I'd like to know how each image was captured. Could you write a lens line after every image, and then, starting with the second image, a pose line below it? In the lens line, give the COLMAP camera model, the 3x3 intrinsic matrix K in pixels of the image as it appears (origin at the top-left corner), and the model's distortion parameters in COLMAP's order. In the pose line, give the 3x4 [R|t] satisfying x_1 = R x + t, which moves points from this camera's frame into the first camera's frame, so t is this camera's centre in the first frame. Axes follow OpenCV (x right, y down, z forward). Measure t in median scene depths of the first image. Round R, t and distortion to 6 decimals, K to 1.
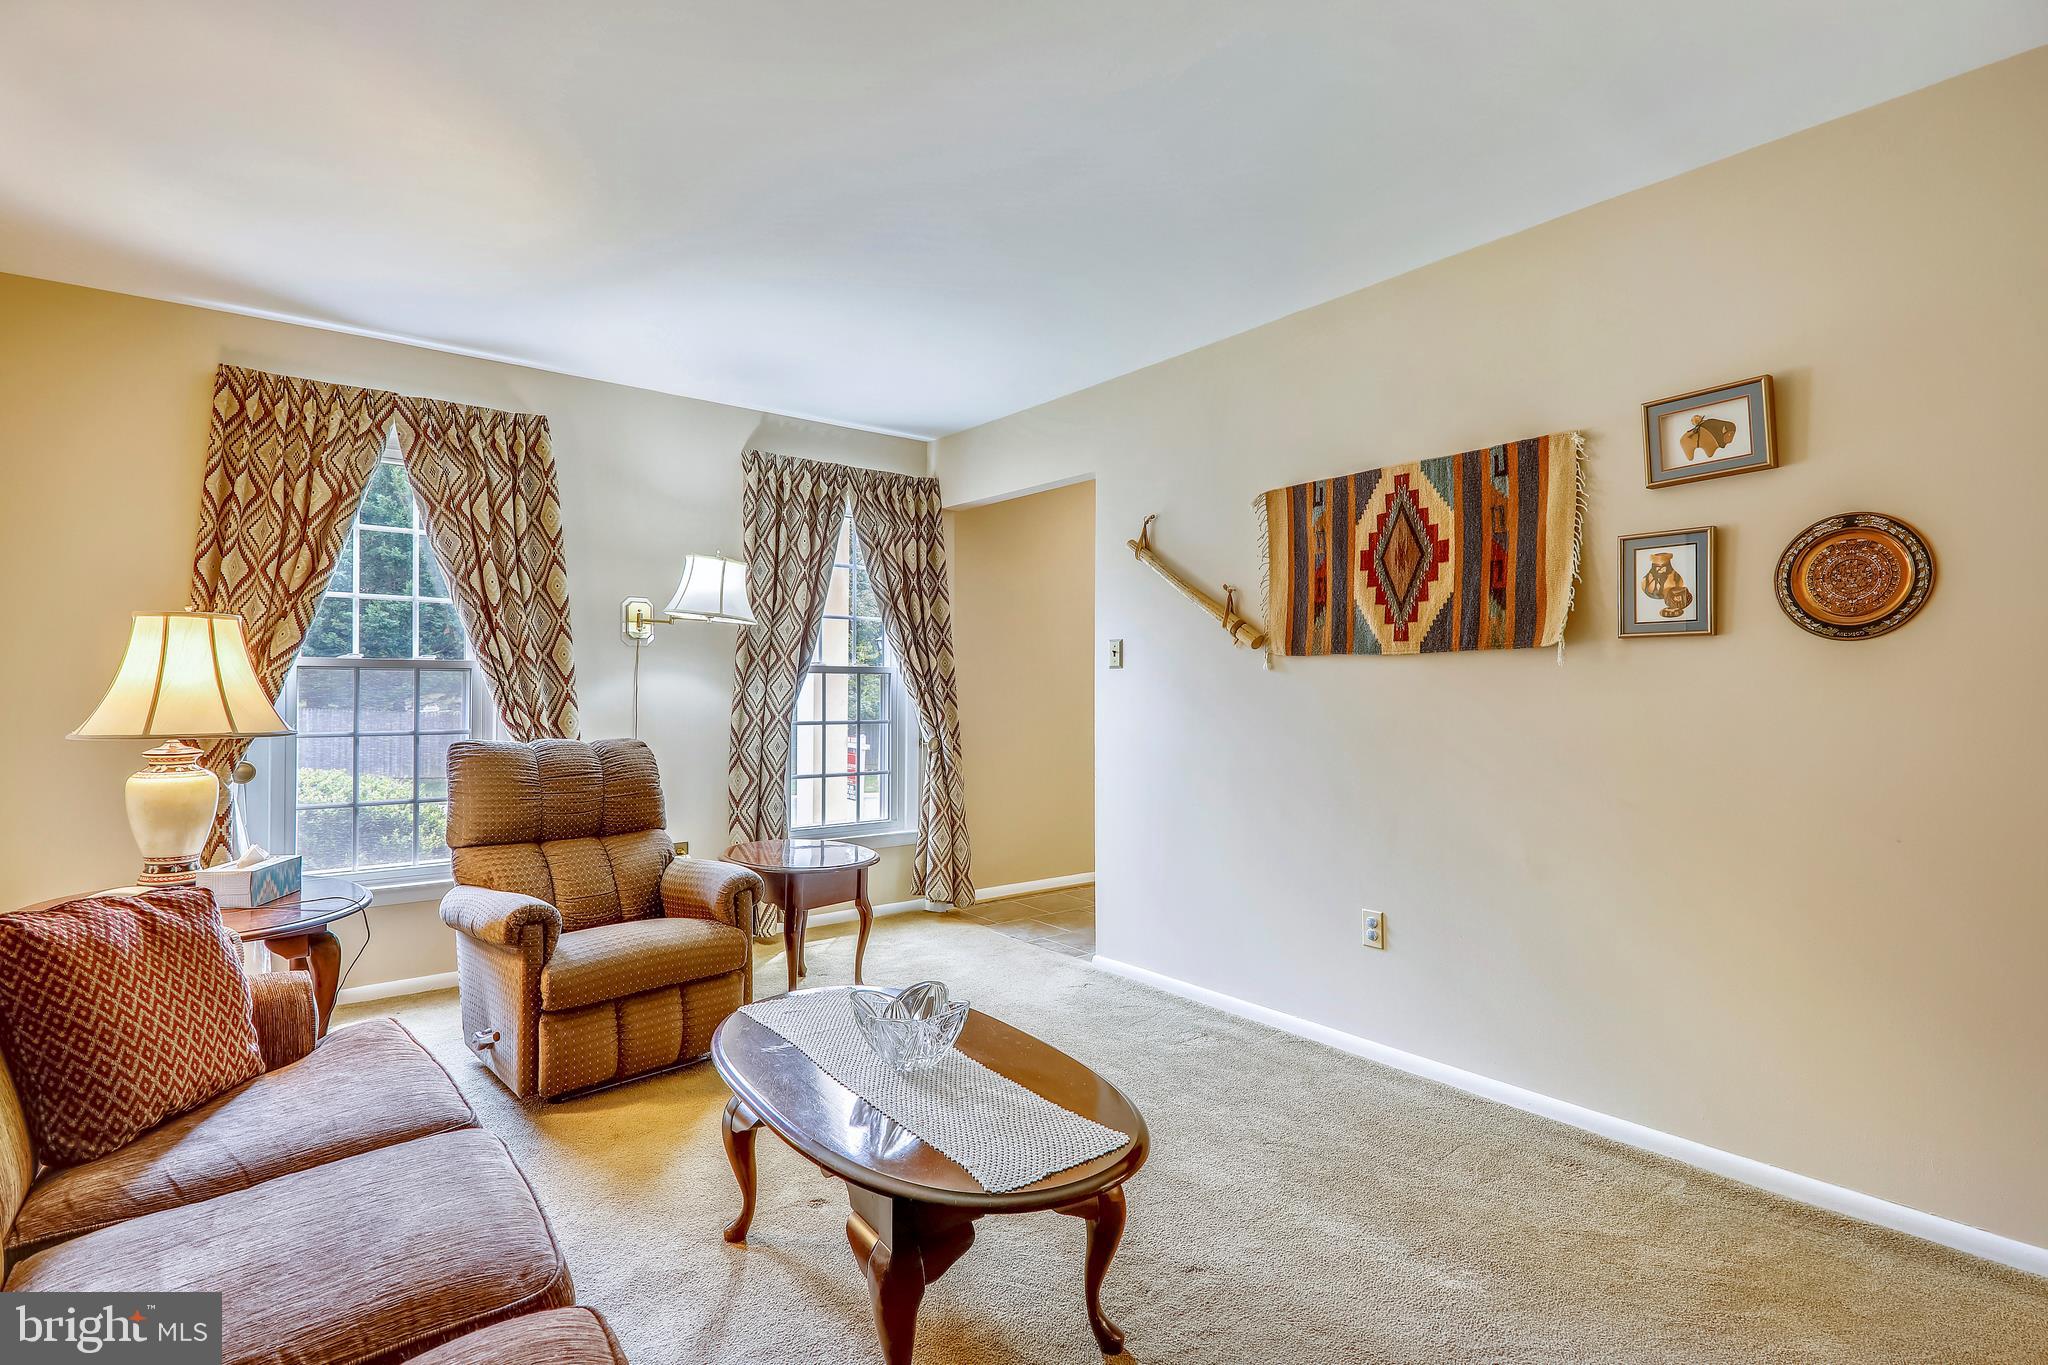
lens RADIAL K [[1007.0, 0, 1049.2], [0, 1007.0, 684.8], [0, 0, 1]] dist [0.018146, -0.023724]
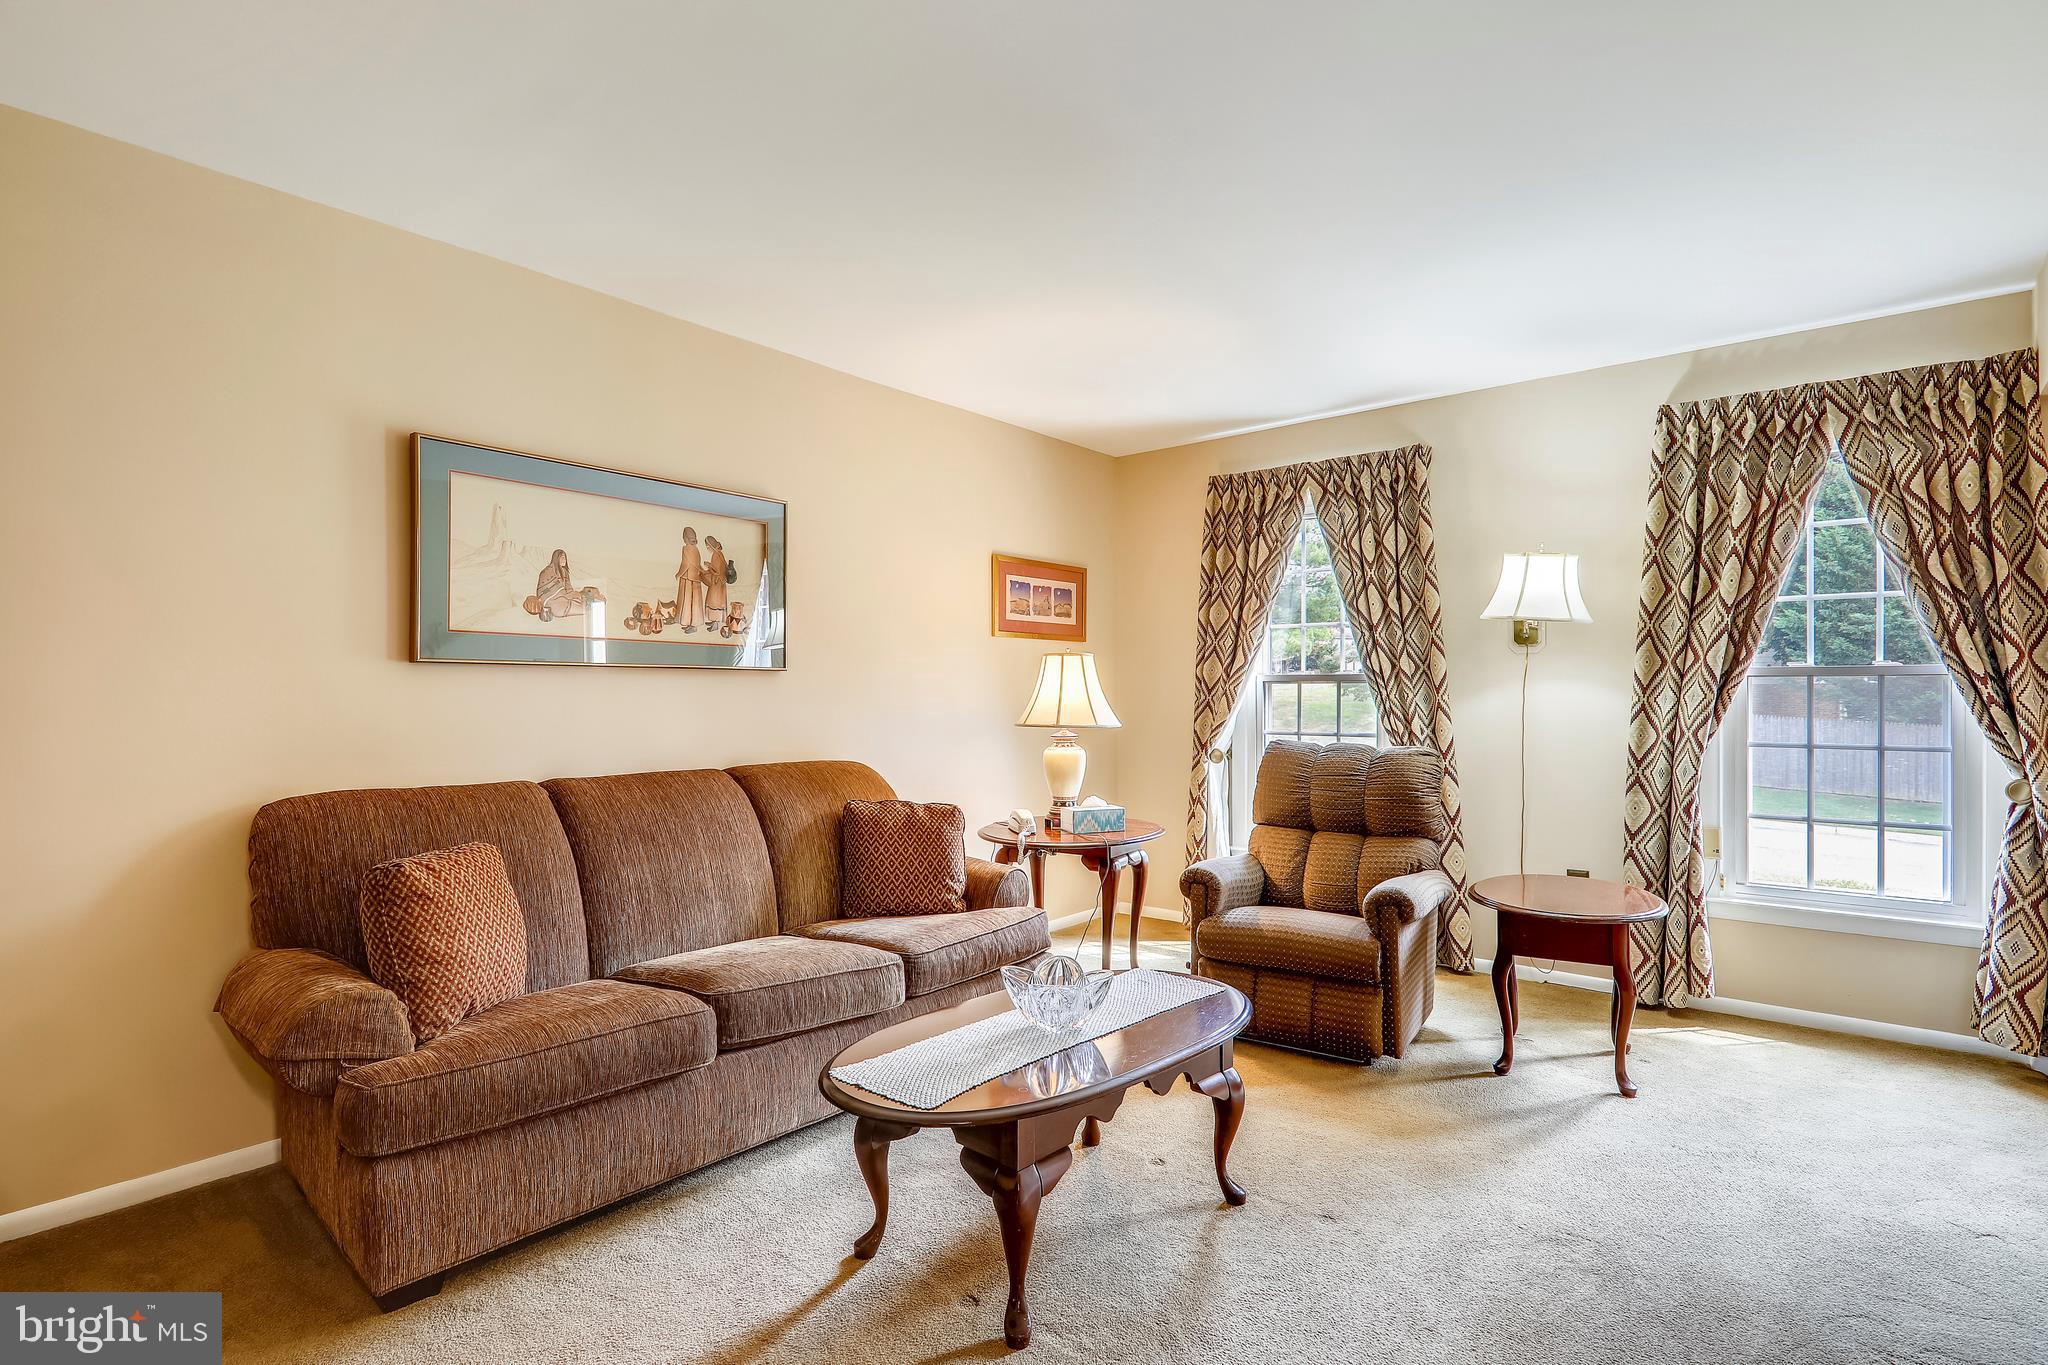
lens RADIAL K [[1007.0, 0, 1049.2], [0, 1007.0, 684.8], [0, 0, 1]] dist [0.018146, -0.023724]
pose [[0.175039, -0.009625, -0.984515, 0.420879], [0.002667, 0.999953, -0.009302, -0.000519], [0.984558, -0.000998, 0.175056, 0.366185]]
